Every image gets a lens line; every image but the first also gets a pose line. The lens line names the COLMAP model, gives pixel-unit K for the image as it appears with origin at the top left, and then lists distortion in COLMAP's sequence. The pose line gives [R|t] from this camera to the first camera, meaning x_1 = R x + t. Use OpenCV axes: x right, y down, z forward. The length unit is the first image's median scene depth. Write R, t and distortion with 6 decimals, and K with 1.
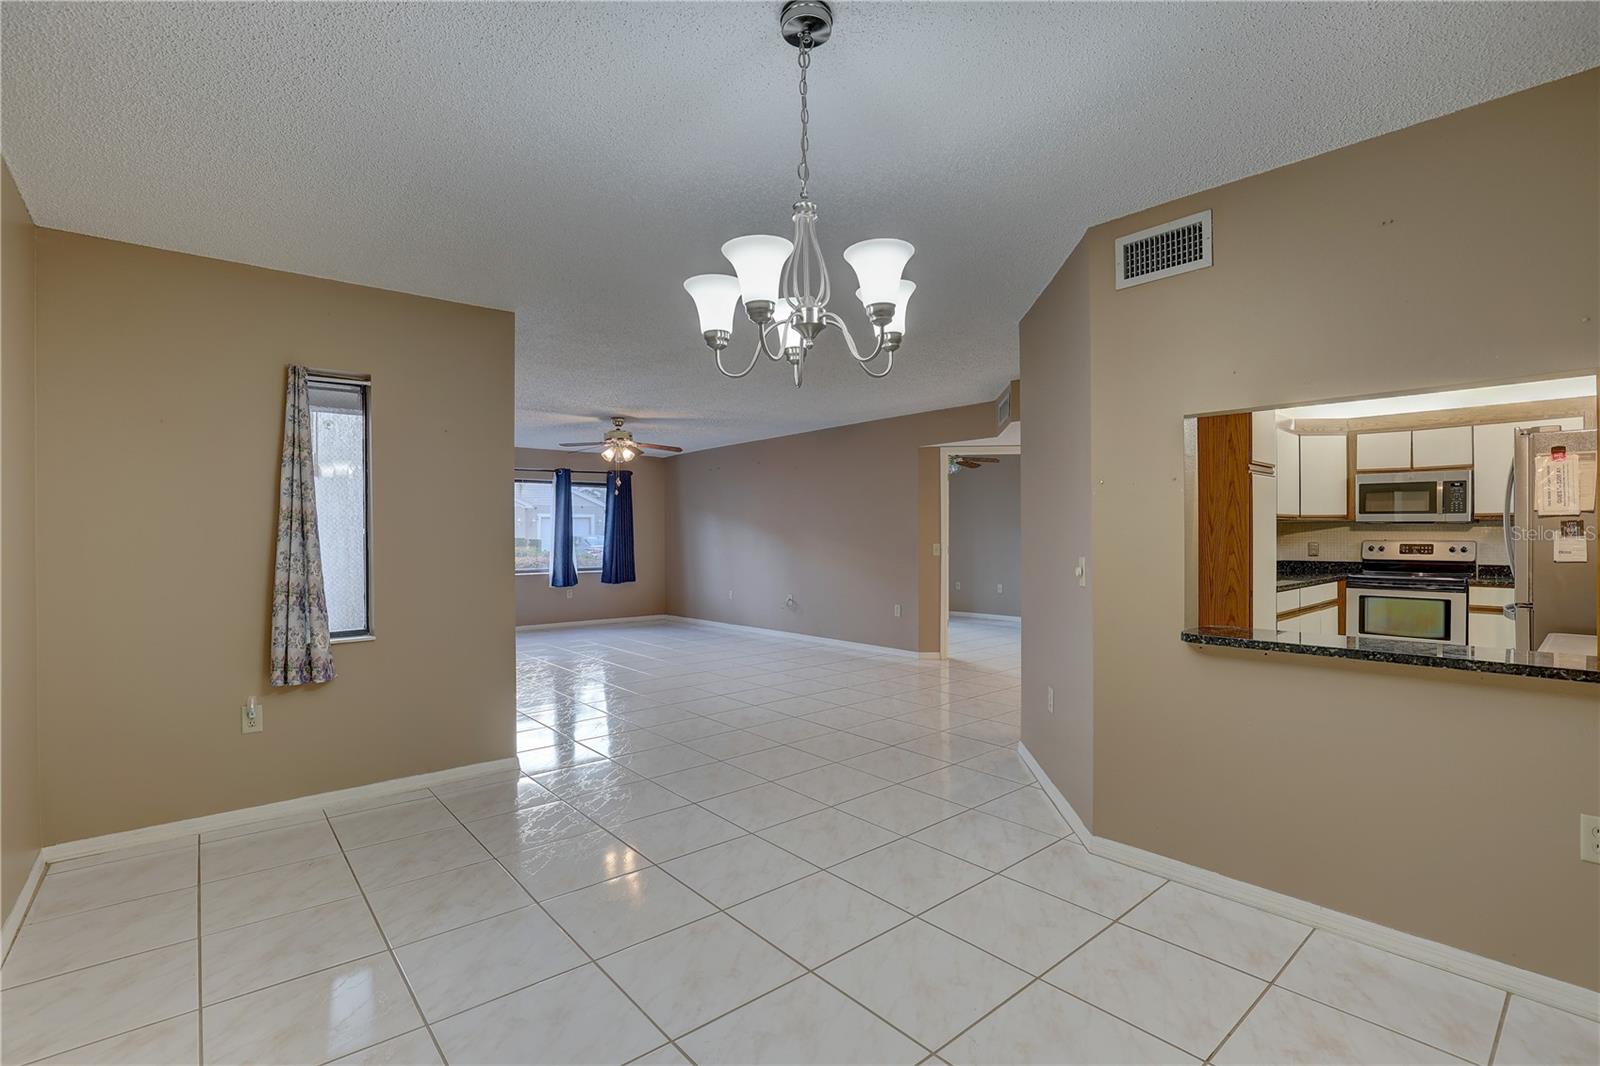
lens RADIAL K [[728.5, 0, 807.5], [0, 728.5, 534.7], [0, 0, 1]] dist [-0.032766, 0.000965]
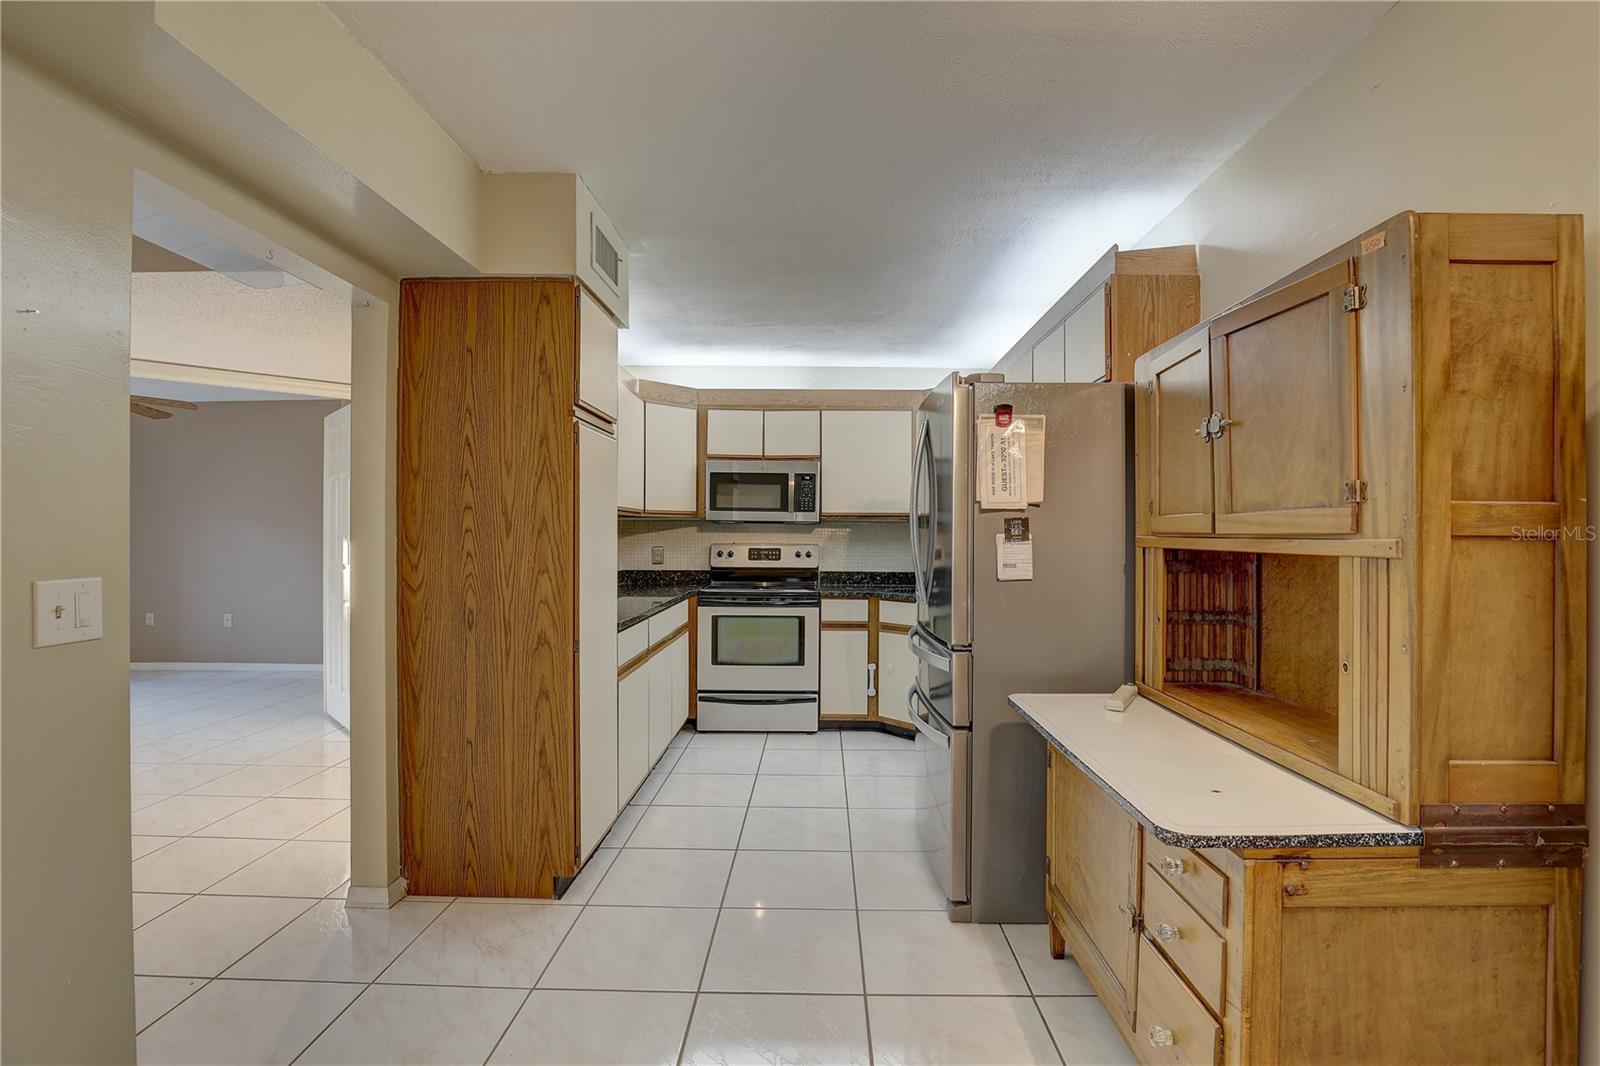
lens RADIAL K [[718.1, 0, 800.0], [0, 718.1, 533.0], [0, 0, 1]] dist [-0.033881, 0.000195]
pose [[0.673152, 0.006929, 0.739472, 0.269164], [-0.004926, 0.999976, -0.004886, -0.000946], [-0.739488, -0.000353, 0.673170, 0.416517]]
